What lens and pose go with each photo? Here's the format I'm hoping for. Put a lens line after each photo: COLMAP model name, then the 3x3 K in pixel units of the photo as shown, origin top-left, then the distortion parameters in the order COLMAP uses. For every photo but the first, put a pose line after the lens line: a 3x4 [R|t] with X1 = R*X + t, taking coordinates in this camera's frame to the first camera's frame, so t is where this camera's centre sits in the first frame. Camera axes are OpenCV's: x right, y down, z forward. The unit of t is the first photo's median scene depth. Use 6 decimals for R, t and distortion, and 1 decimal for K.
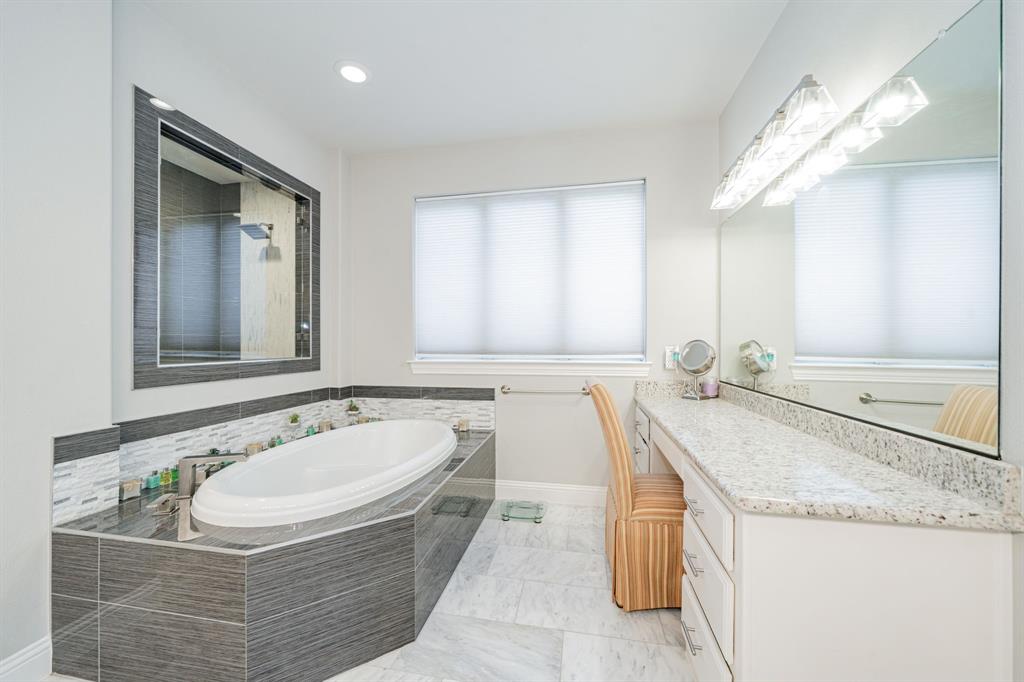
lens RADIAL K [[381.1, 0, 510.5], [0, 381.1, 344.3], [0, 0, 1]] dist [-0.001597, -0.000230]
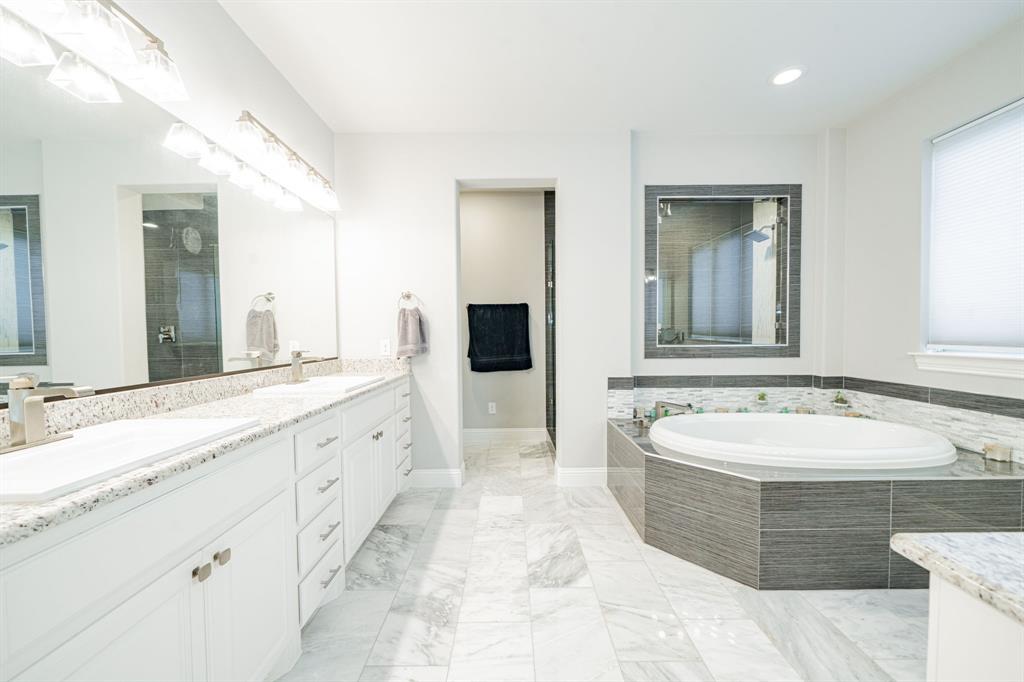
lens RADIAL K [[381.1, 0, 510.5], [0, 381.1, 342.9], [0, 0, 1]] dist [-0.001597, -0.000230]
pose [[0.192911, 0.027031, -0.980844, 0.380740], [0.006532, 0.999563, 0.028832, -0.006339], [0.981194, -0.011969, 0.192651, 0.024978]]
